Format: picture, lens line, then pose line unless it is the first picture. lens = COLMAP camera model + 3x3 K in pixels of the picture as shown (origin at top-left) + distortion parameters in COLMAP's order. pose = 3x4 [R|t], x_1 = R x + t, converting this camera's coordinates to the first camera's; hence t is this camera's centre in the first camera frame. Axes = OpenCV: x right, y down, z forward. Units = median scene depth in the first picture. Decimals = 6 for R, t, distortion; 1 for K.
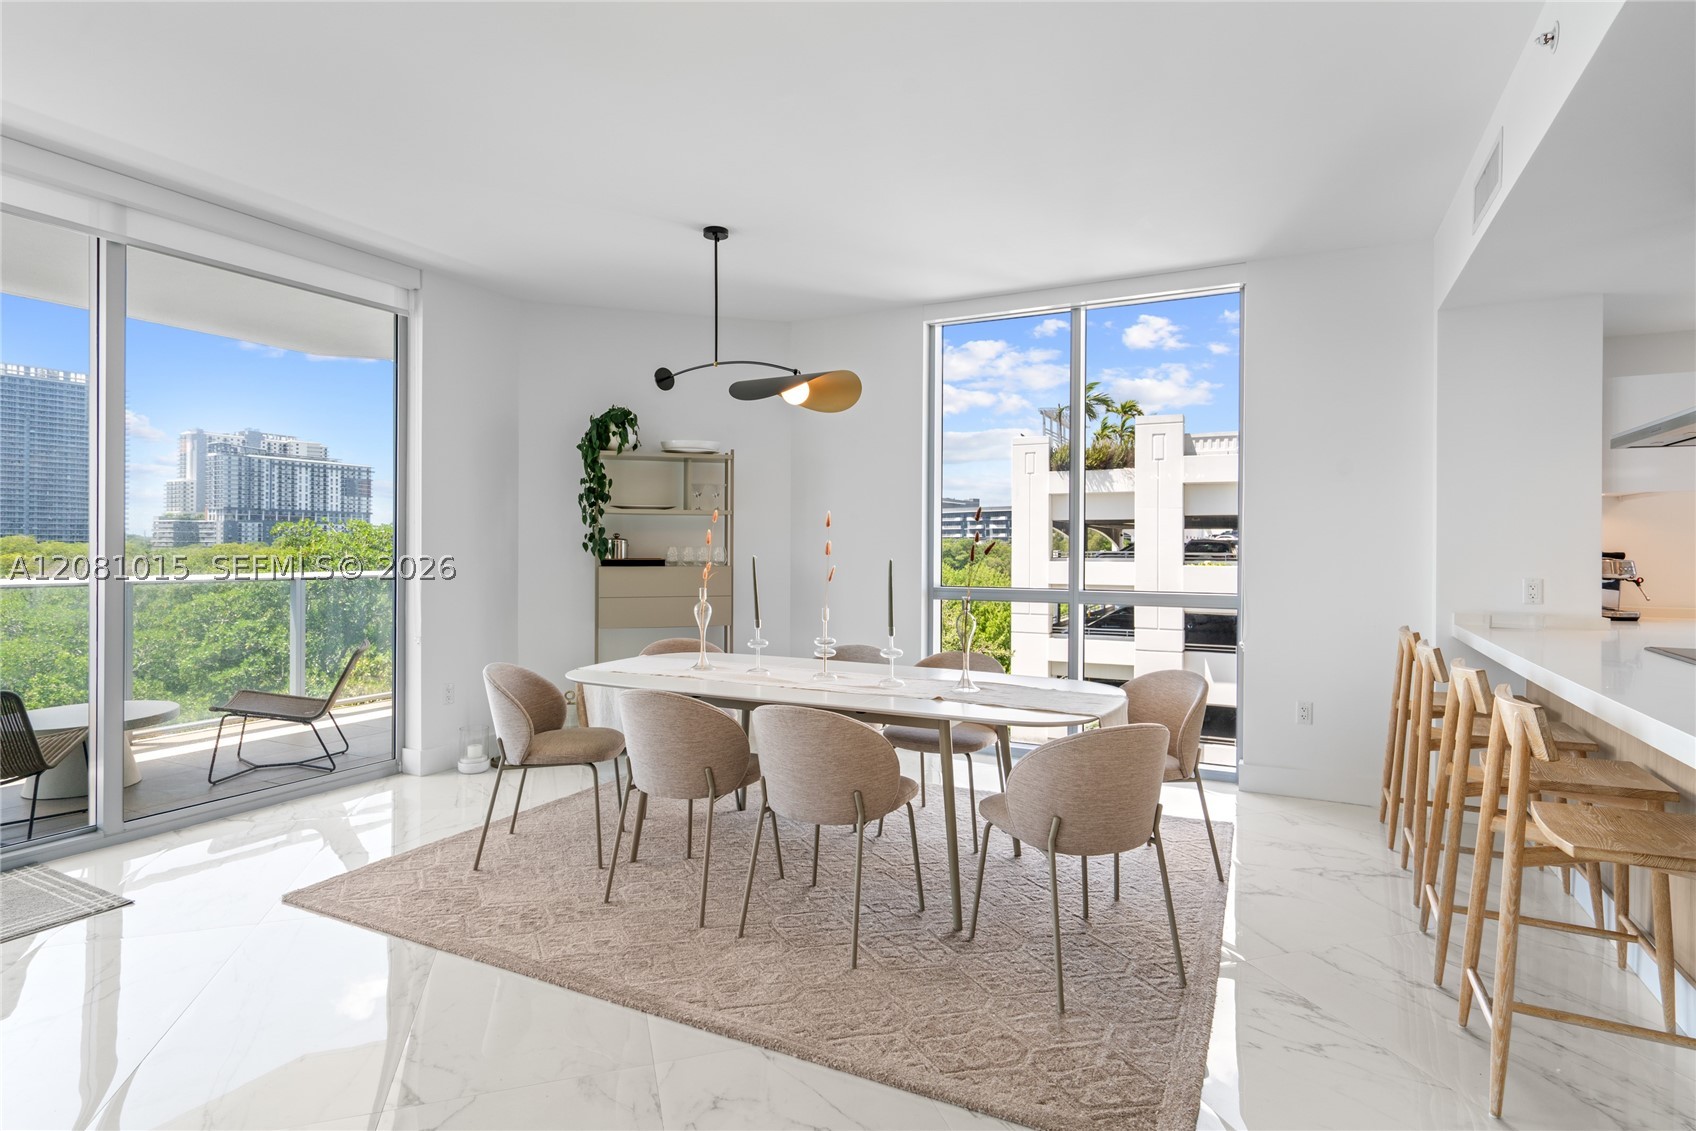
lens RADIAL K [[858.1, 0, 850.3], [0, 858.1, 551.4], [0, 0, 1]] dist [0.003798, 0.000996]
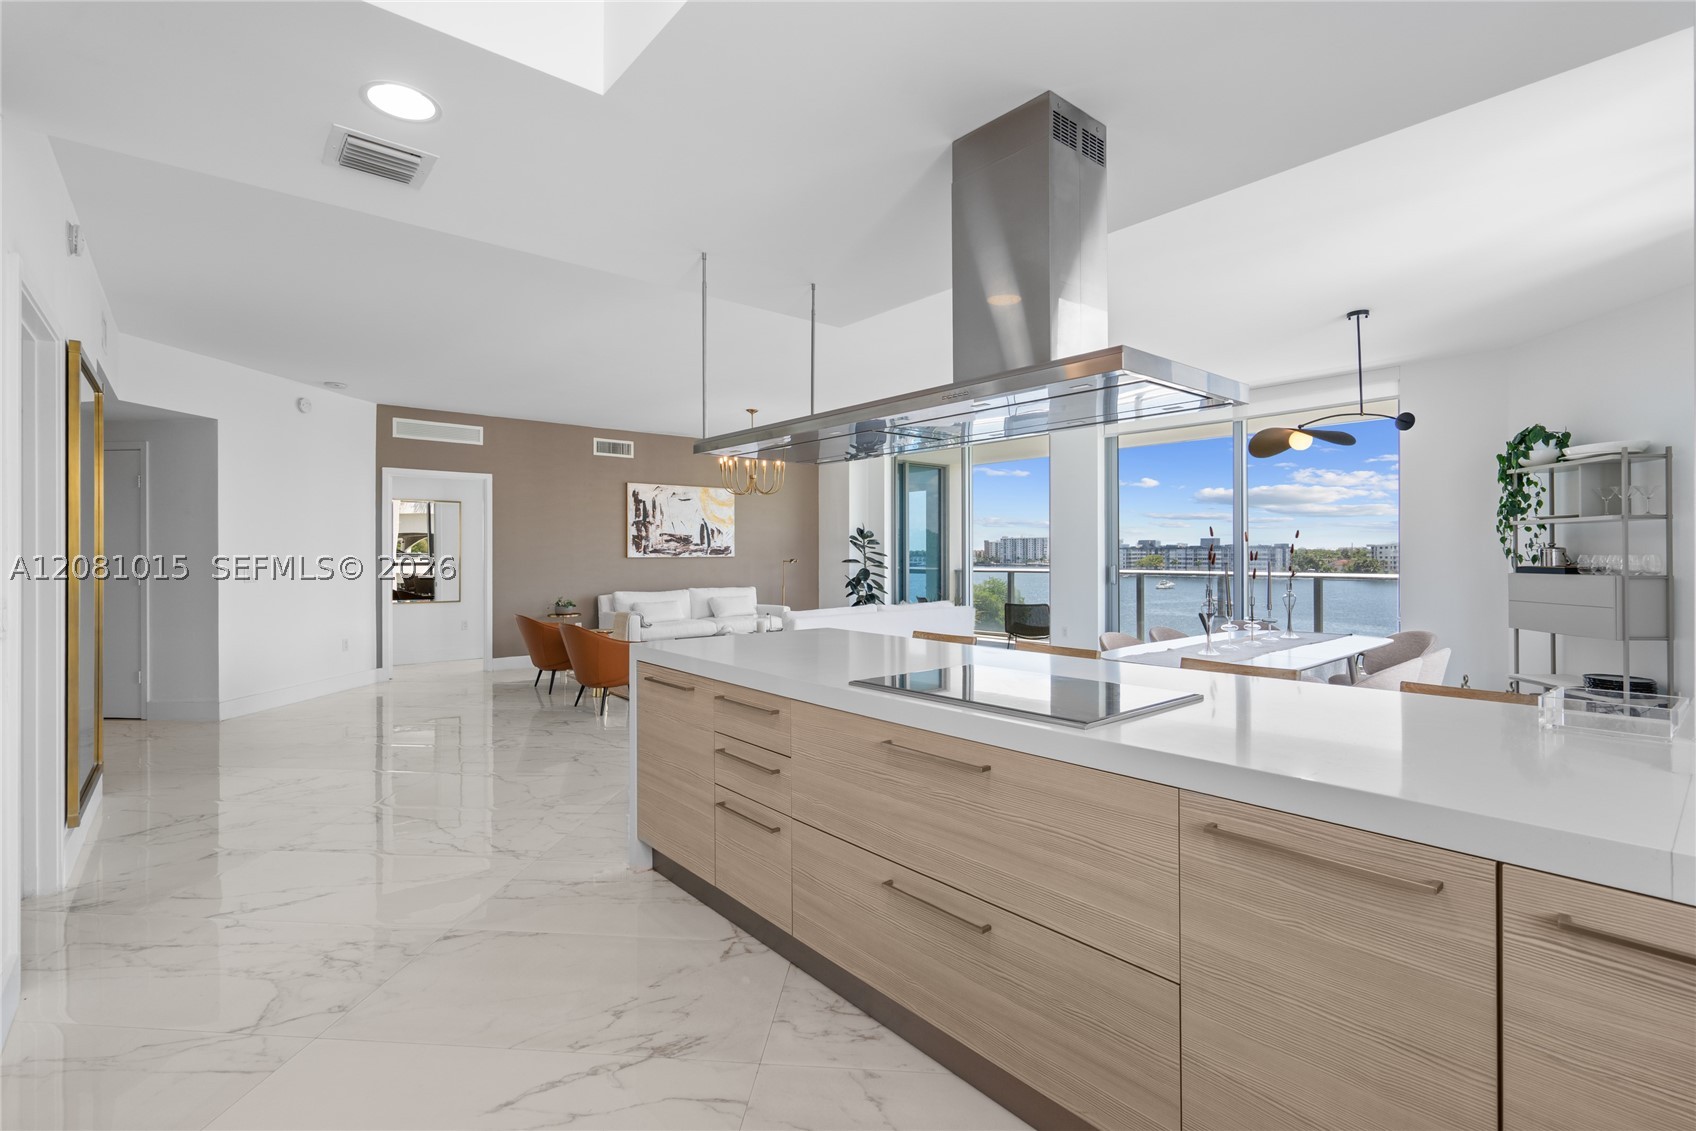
lens RADIAL K [[774.6, 0, 848.4], [0, 774.6, 561.9], [0, 0, 1]] dist [-0.003501, 0.000760]
pose [[-0.394080, 0.002951, -0.919071, 0.456271], [-0.004851, 0.999974, 0.005290, 0.000993], [0.919063, 0.006543, -0.394055, 0.281013]]
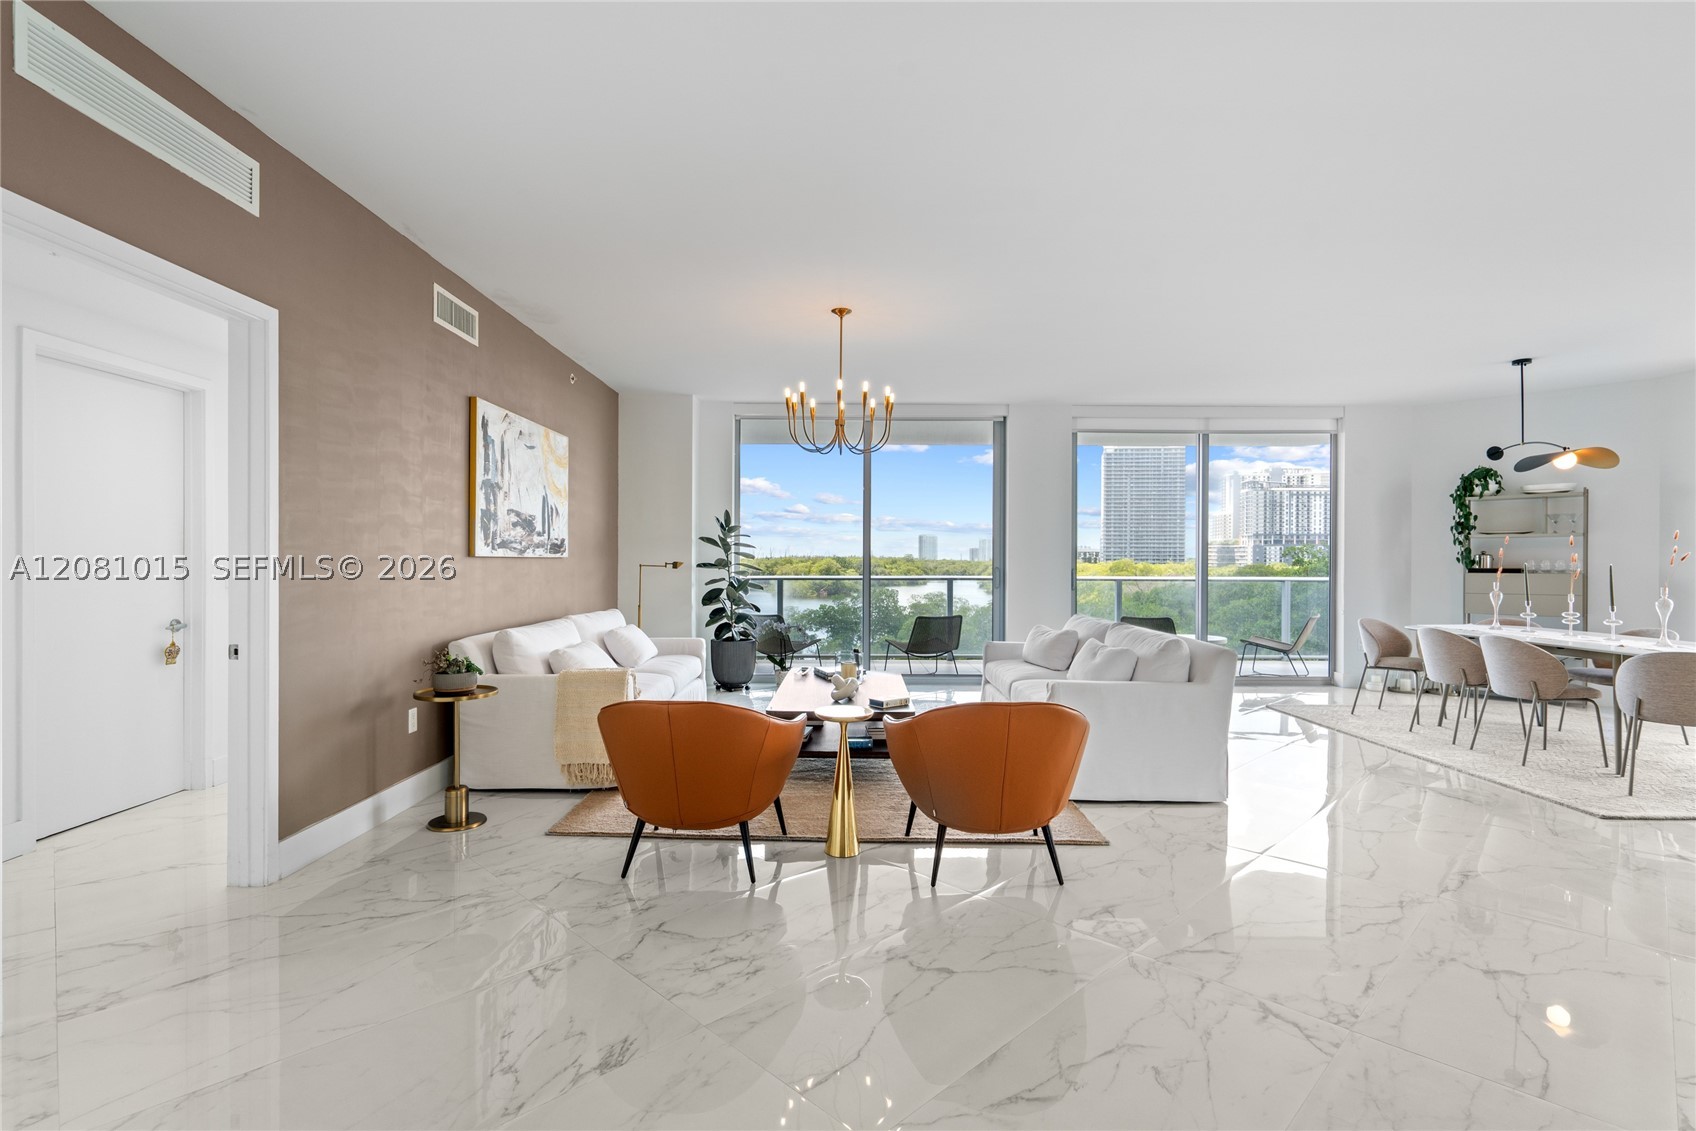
lens RADIAL K [[799.7, 0, 848.0], [0, 799.7, 565.5], [0, 0, 1]] dist [-0.000731, 0.000125]
pose [[0.454795, -0.001857, -0.890594, 0.222598], [-0.004551, 0.999980, -0.004409, 0.007357], [0.890585, 0.006058, 0.454777, -0.294841]]
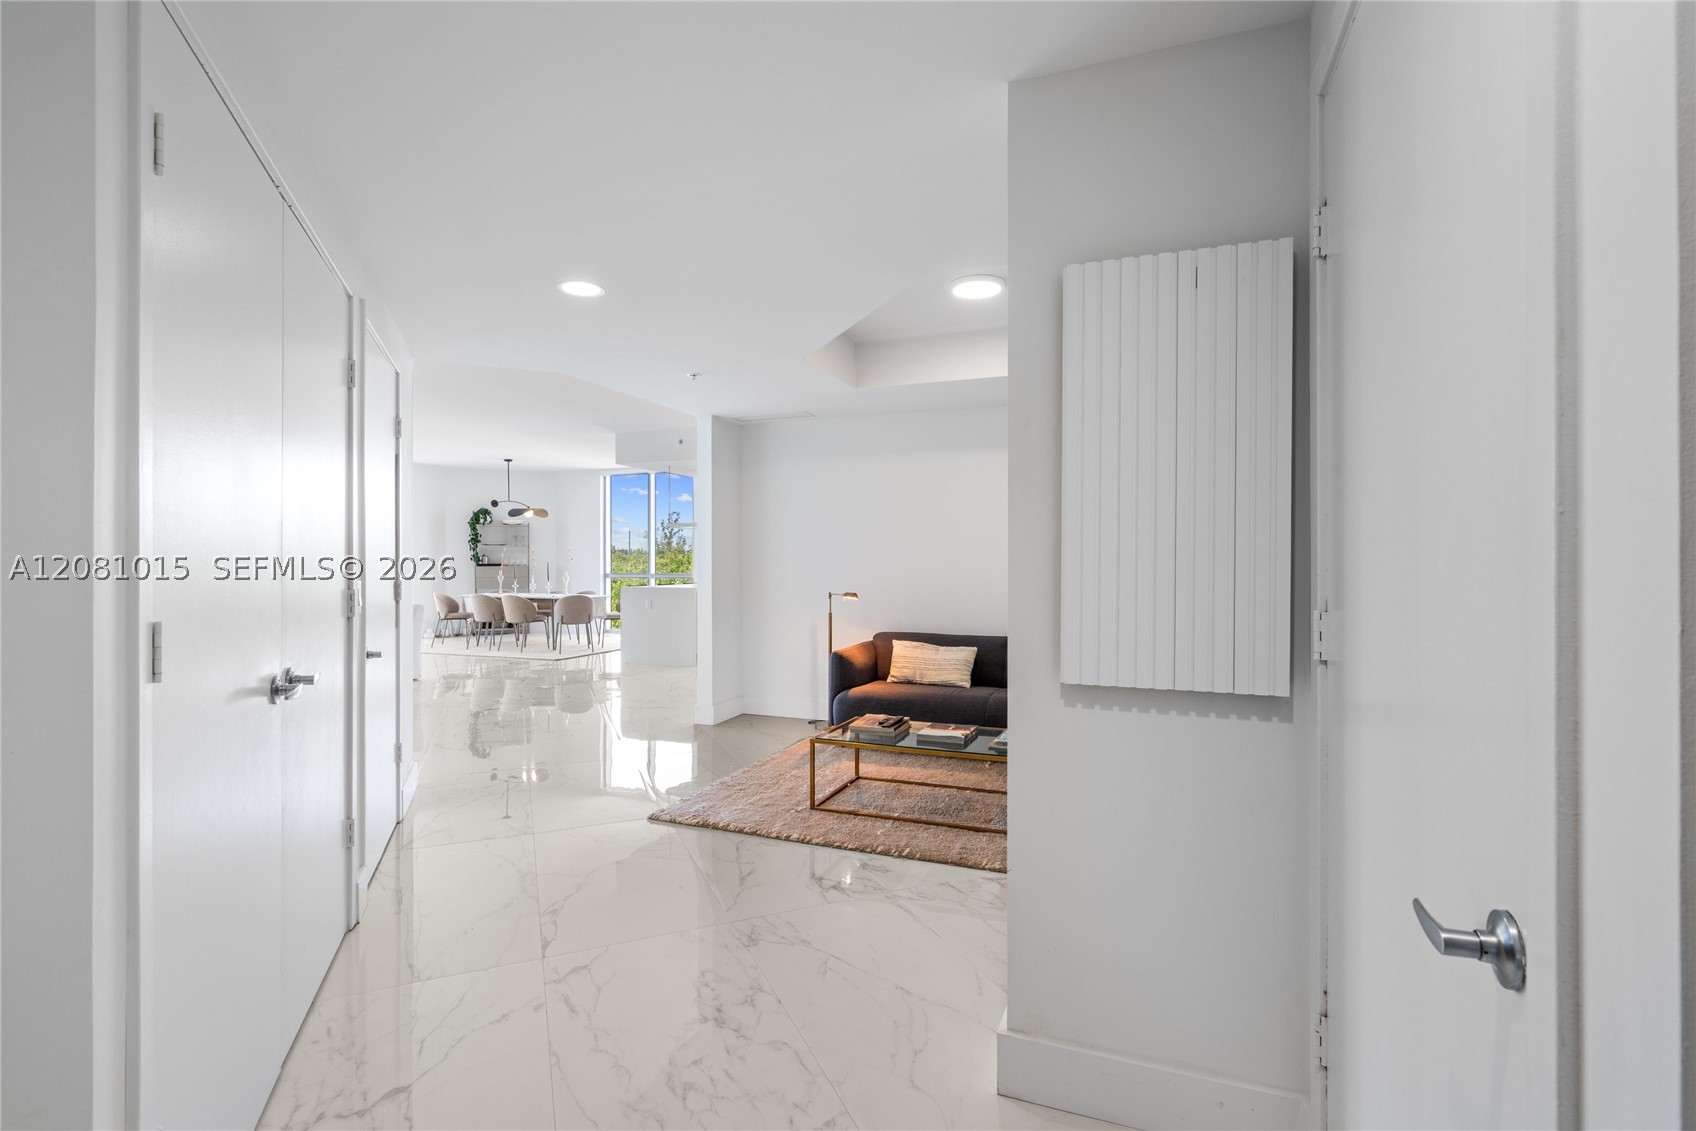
lens RADIAL K [[774.6, 0, 848.4], [0, 774.6, 561.9], [0, 0, 1]] dist [-0.003501, 0.000760]
pose [[0.995230, -0.006714, 0.097323, 0.306610], [0.006849, 0.999976, -0.001051, 0.006781], [-0.097313, 0.001712, 0.995252, -0.744407]]
